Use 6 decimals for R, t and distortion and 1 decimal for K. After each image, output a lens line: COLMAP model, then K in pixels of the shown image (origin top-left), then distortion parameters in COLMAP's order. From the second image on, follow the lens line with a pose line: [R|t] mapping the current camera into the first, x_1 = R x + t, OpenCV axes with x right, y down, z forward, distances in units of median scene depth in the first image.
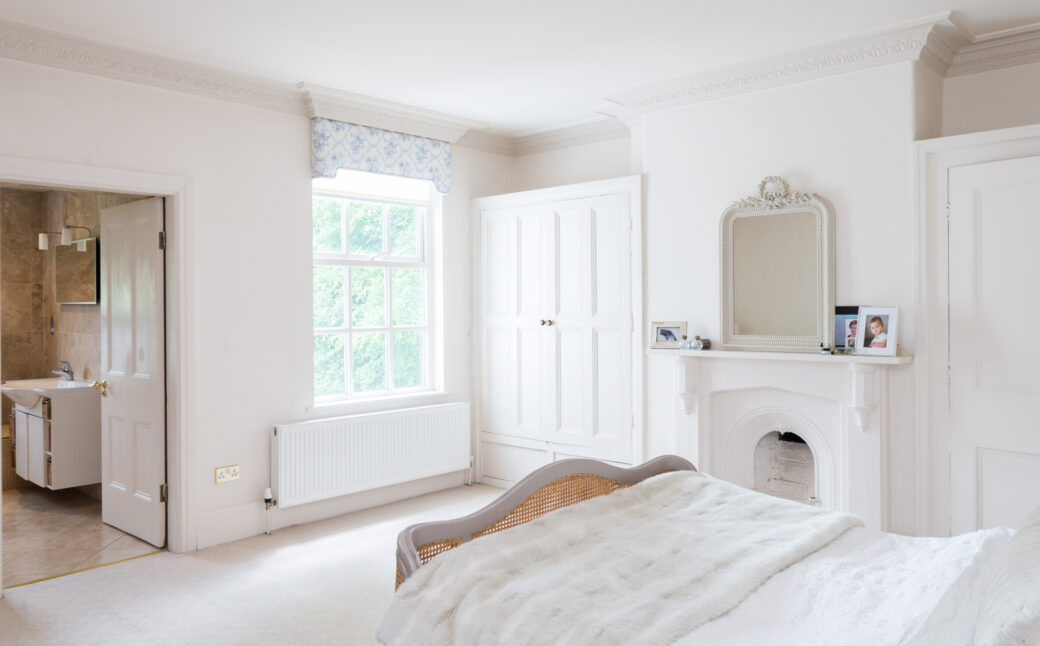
lens RADIAL K [[782.6, 0, 520.4], [0, 782.6, 318.8], [0, 0, 1]] dist [-0.005949, -0.003092]
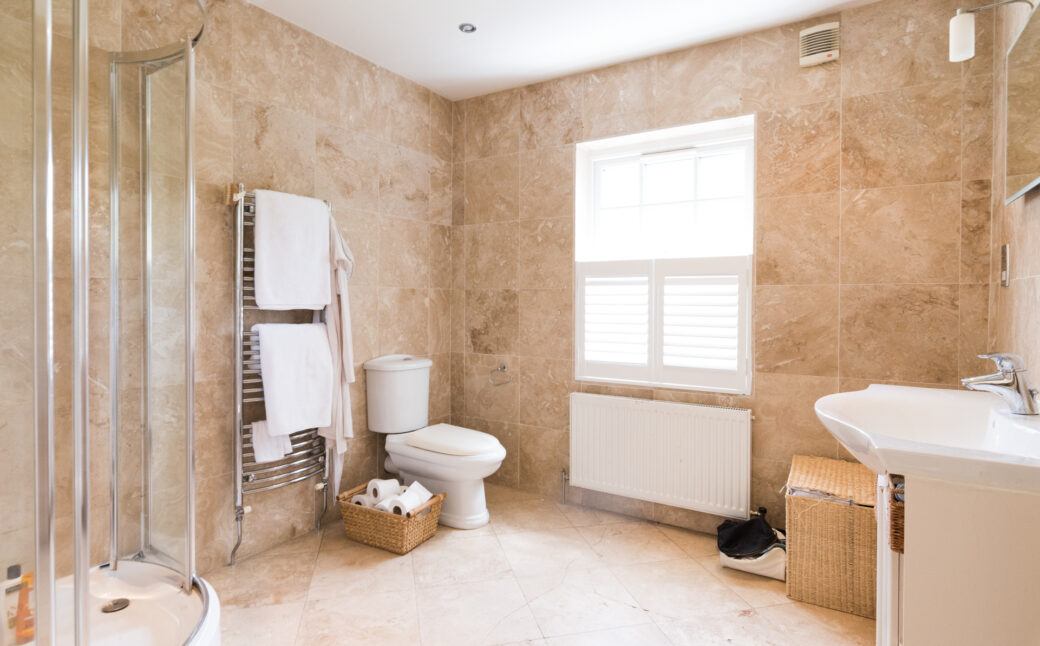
lens RADIAL K [[534.3, 0, 520.1], [0, 534.3, 313.9], [0, 0, 1]] dist [-0.007420, -0.000861]
pose [[0.191745, 0.021128, -0.981217, -0.365541], [-0.013928, 0.999726, 0.018805, 0.032779], [0.981346, 0.010060, 0.191987, 0.683782]]
